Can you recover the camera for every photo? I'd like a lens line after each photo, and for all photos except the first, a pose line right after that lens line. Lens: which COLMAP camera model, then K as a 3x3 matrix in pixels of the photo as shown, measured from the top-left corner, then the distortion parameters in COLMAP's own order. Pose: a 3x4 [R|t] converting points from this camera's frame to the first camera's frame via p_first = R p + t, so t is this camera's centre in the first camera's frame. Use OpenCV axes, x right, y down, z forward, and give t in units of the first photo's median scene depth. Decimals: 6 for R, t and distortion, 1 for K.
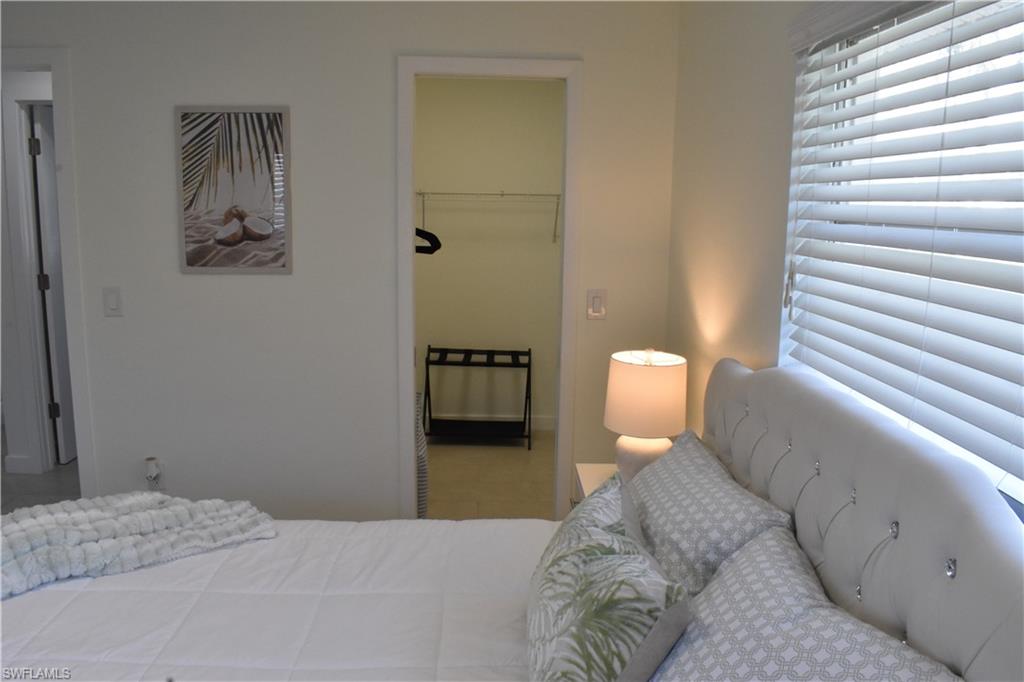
lens RADIAL K [[802.6, 0, 511.6], [0, 802.6, 337.8], [0, 0, 1]] dist [-0.092567, 0.013363]
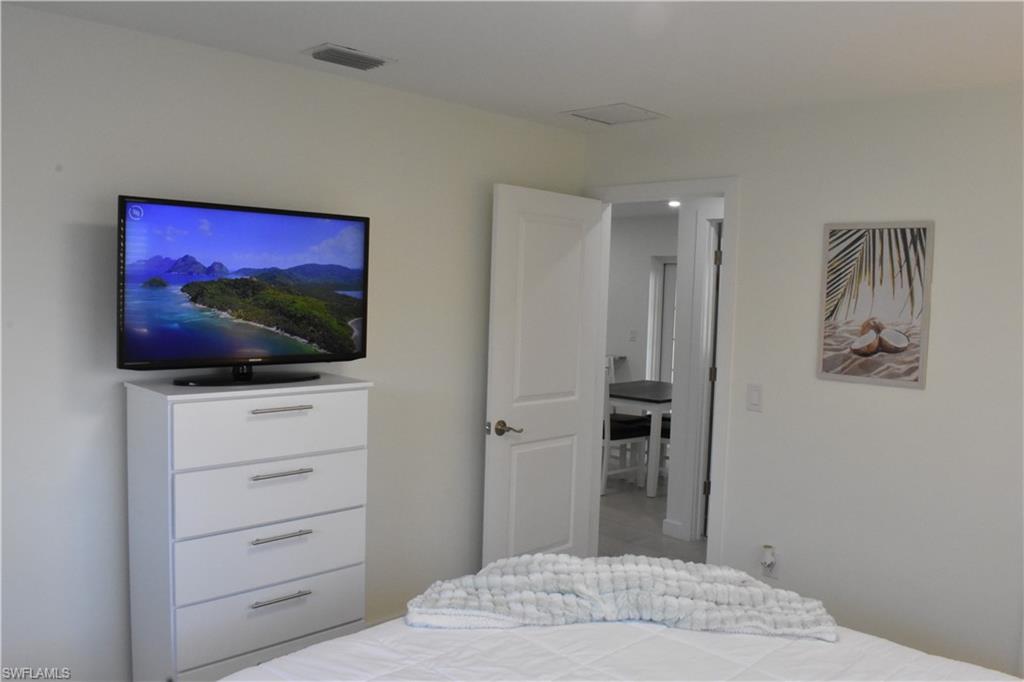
lens RADIAL K [[802.6, 0, 513.4], [0, 802.6, 341.6], [0, 0, 1]] dist [-0.092567, 0.013363]
pose [[0.675370, 0.053894, -0.735507, 0.090926], [-0.146535, 0.987247, -0.062214, -0.004467], [0.722774, 0.149795, 0.674655, -0.022496]]
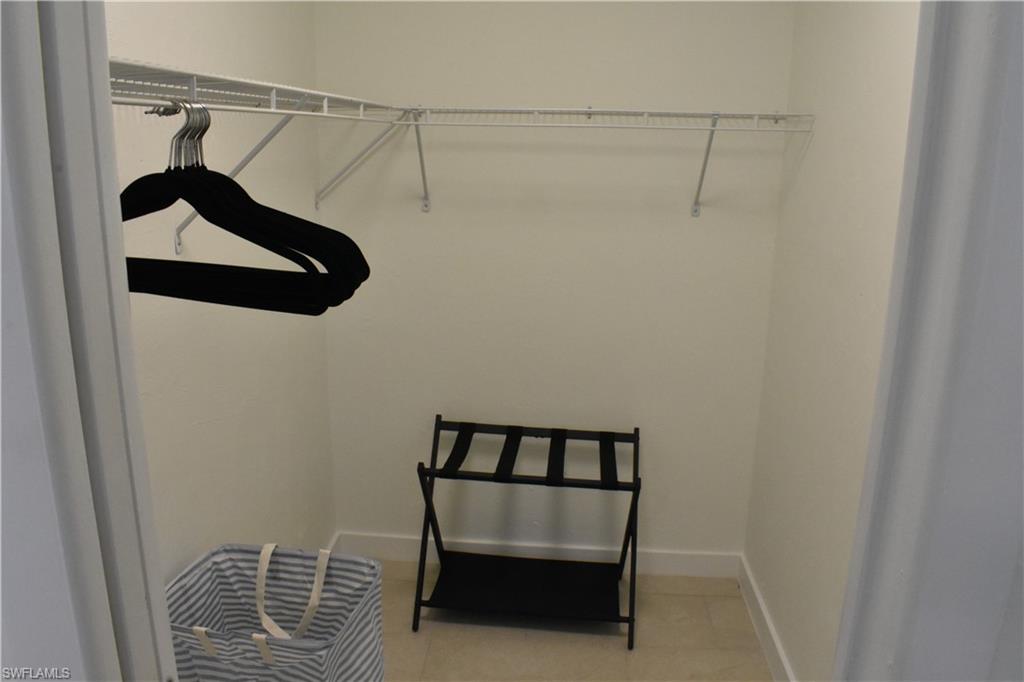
lens RADIAL K [[802.6, 0, 512.0], [0, 802.6, 336.7], [0, 0, 1]] dist [-0.092567, 0.013363]
pose [[0.993429, 0.027348, -0.111132, -0.001151], [-0.018544, 0.996662, 0.079502, -0.086717], [0.112935, -0.076919, 0.990621, 0.530697]]
